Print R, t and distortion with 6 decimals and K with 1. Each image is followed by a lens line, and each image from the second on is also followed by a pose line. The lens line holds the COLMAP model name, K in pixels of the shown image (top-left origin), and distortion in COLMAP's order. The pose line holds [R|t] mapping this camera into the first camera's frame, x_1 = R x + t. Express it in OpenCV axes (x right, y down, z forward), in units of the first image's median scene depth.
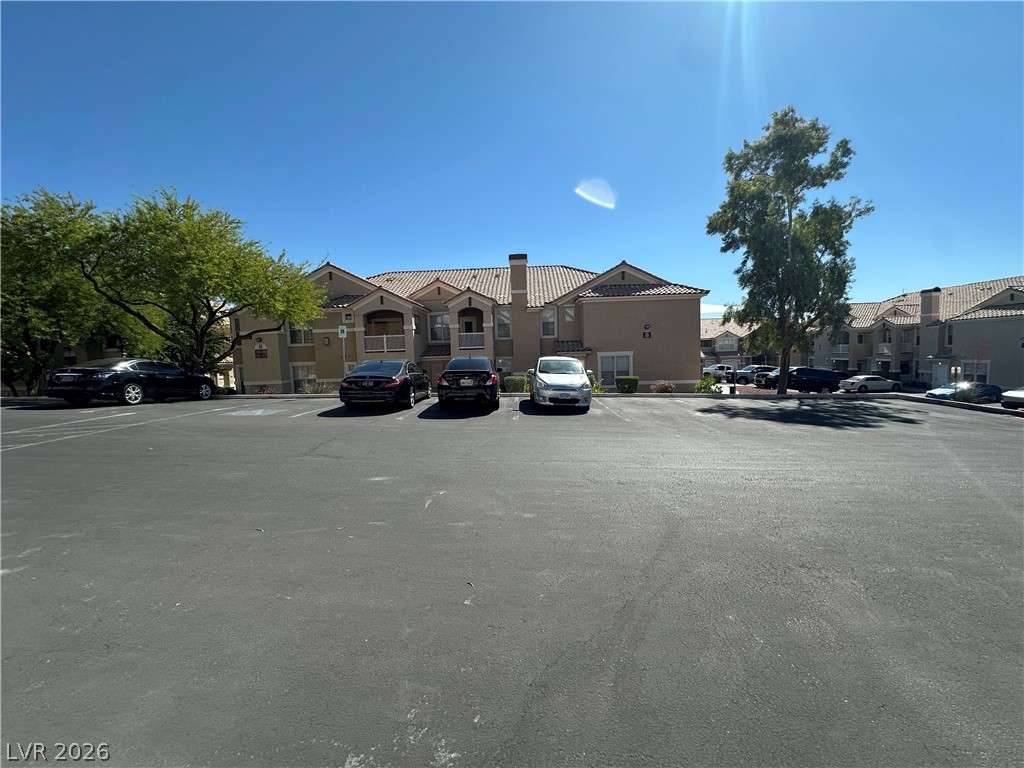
lens RADIAL K [[407.7, 0, 512.8], [0, 407.7, 384.6], [0, 0, 1]] dist [0.003352, 0.000154]
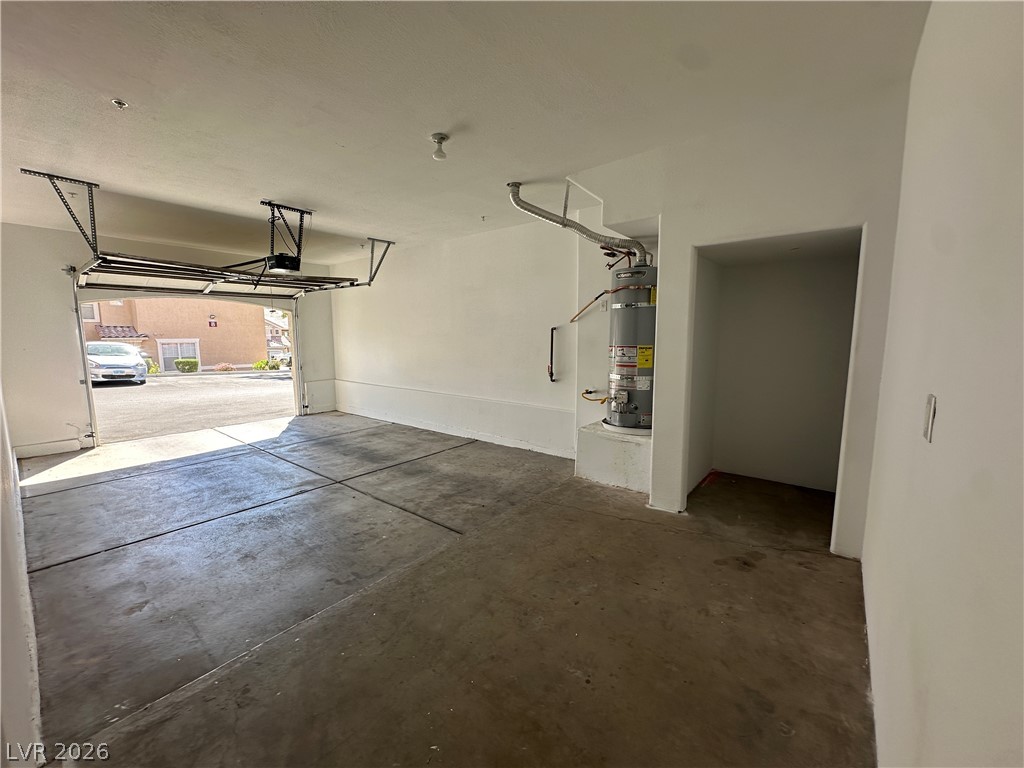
lens RADIAL K [[407.7, 0, 513.4], [0, 407.7, 386.0], [0, 0, 1]] dist [0.003352, 0.000154]
pose [[0.617737, -0.068692, 0.783379, -0.105504], [0.044479, 0.997635, 0.052405, 0.050693], [-0.785126, 0.002471, 0.619332, -0.690472]]
